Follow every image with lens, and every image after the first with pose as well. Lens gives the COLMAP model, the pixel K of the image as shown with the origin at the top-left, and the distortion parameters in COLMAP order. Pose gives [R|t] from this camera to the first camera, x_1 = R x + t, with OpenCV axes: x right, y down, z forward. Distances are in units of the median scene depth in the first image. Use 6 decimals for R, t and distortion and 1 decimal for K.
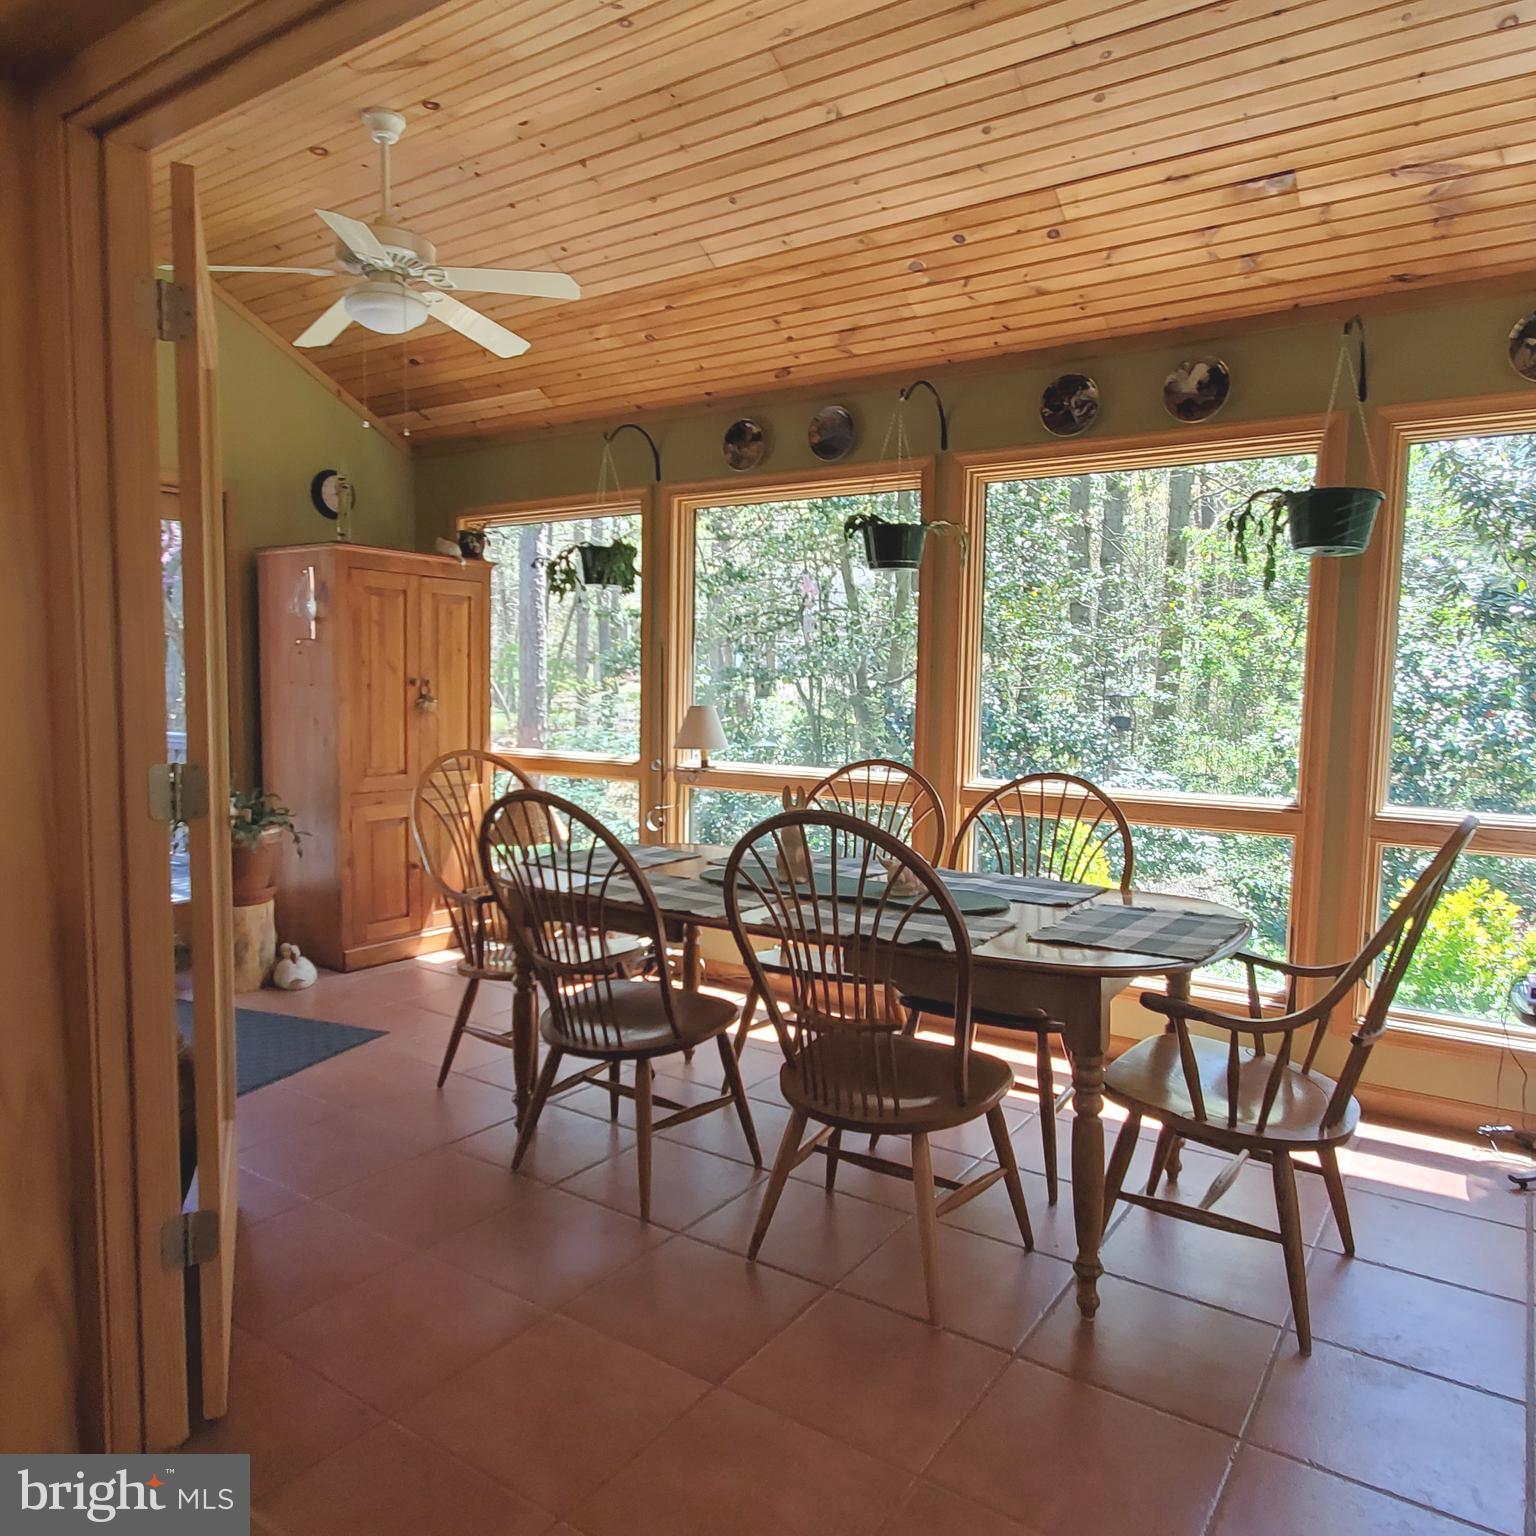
lens RADIAL K [[908.9, 0, 769.4], [0, 908.9, 782.4], [0, 0, 1]] dist [-0.002889, -0.001757]
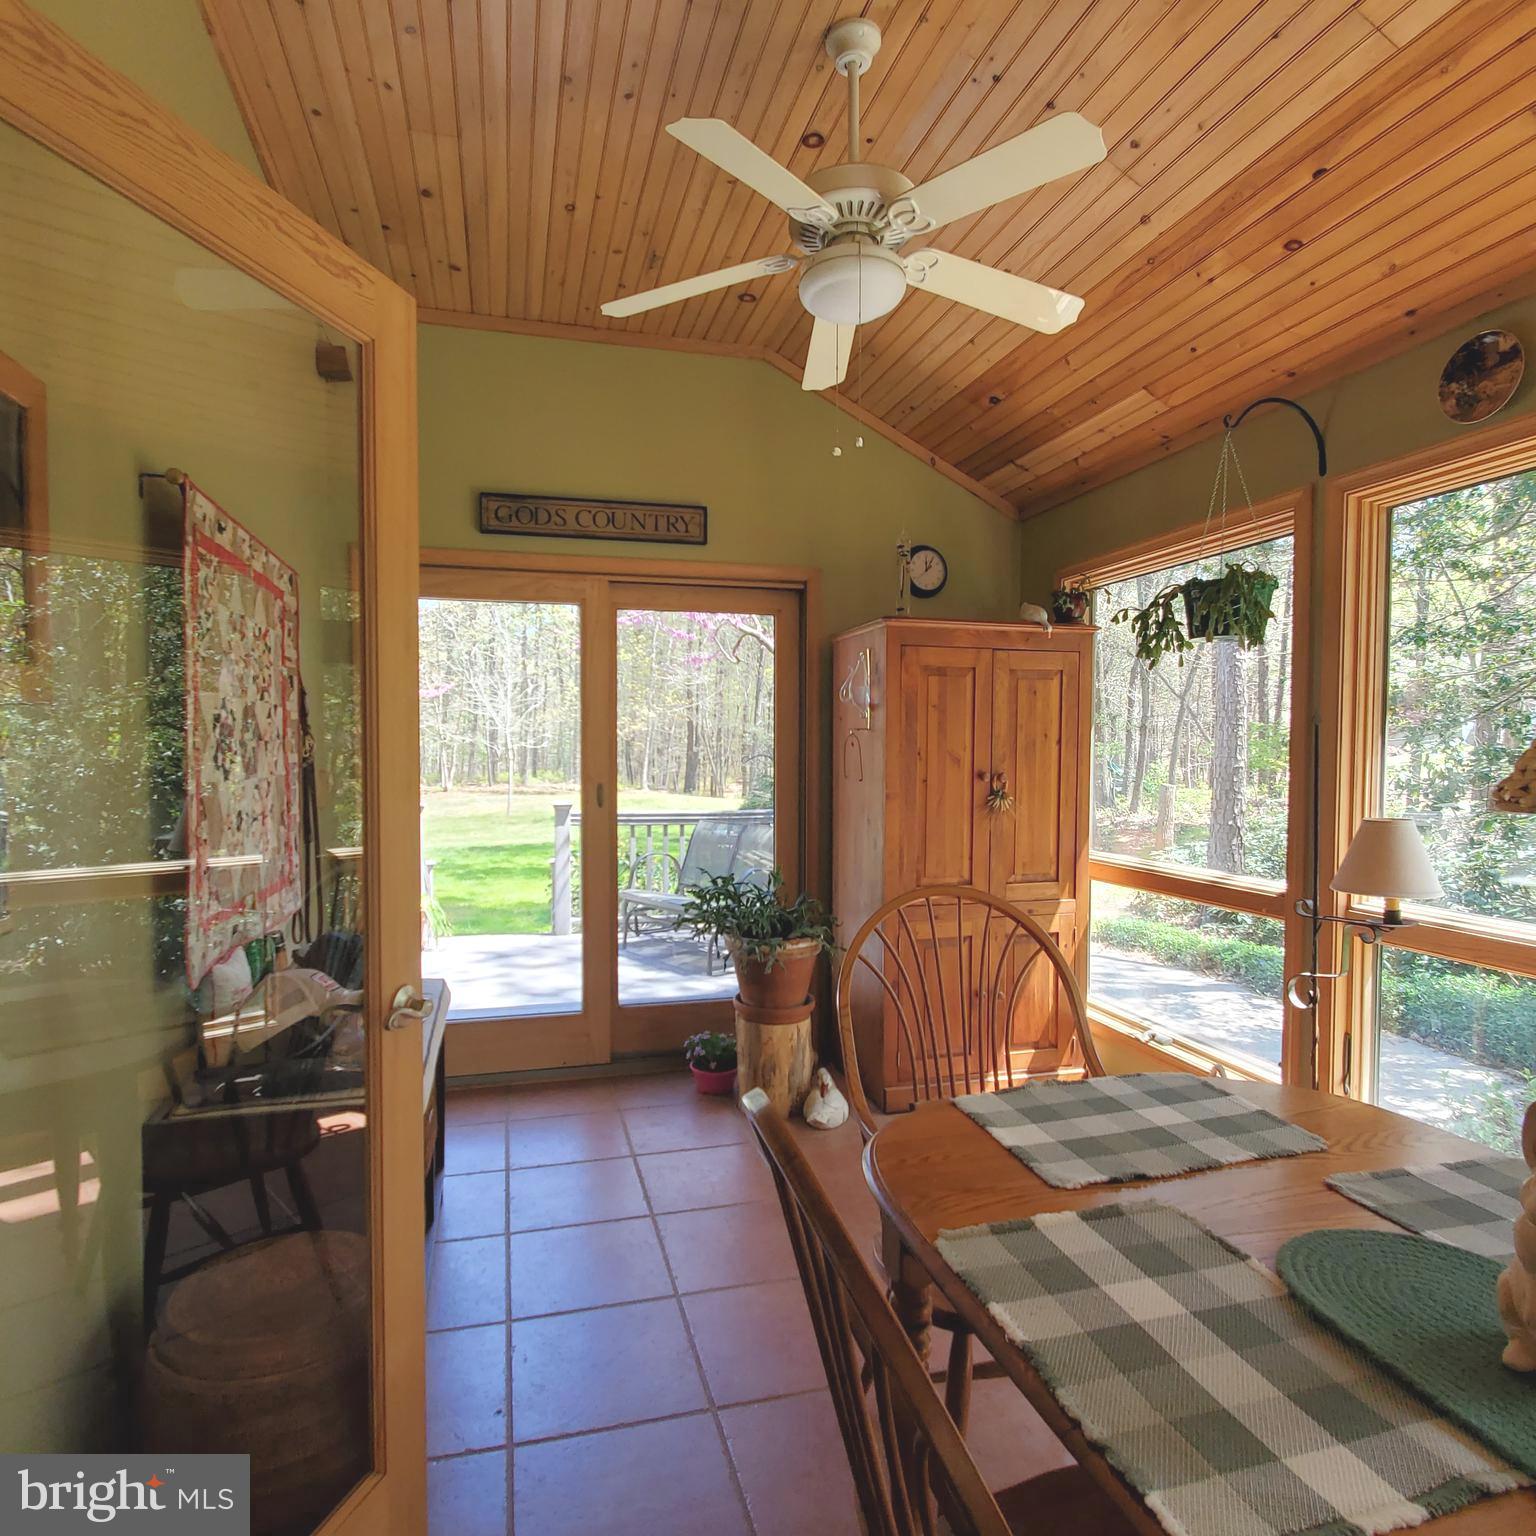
lens RADIAL K [[908.9, 0, 769.4], [0, 908.9, 782.4], [0, 0, 1]] dist [-0.002889, -0.001757]
pose [[0.752380, 0.007909, -0.658682, 0.012273], [-0.066984, 0.995663, -0.064558, -0.040864], [0.655315, 0.092694, 0.749647, 0.270675]]
